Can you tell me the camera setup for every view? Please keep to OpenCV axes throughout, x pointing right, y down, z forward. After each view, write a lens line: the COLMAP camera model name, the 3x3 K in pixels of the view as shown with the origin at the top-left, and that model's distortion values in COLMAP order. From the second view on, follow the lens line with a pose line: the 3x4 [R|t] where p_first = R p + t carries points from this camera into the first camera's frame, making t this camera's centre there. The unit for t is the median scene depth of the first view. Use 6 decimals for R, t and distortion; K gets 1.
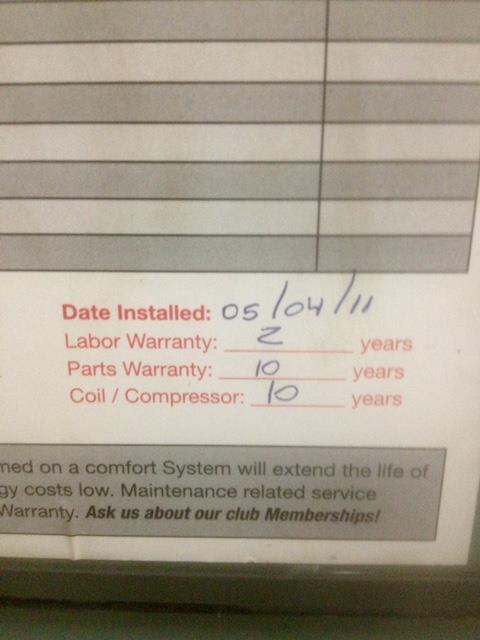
lens RADIAL K [[647.9, 0, 243.5], [0, 647.9, 321.2], [0, 0, 1]] dist [0.010271, 0.000000]
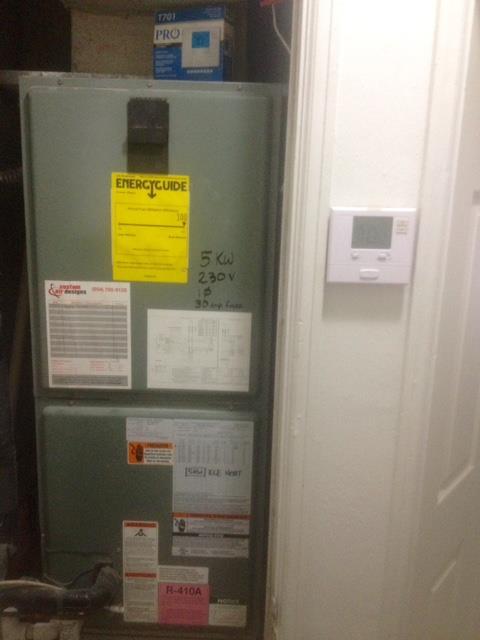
lens RADIAL K [[647.9, 0, 241.0], [0, 647.9, 316.6], [0, 0, 1]] dist [0.010271, 0.000000]
pose [[0.999320, 0.019473, 0.031302, 1.792294], [-0.016263, 0.994885, -0.099693, 0.263406], [-0.033083, 0.099116, 0.994526, -9.454782]]
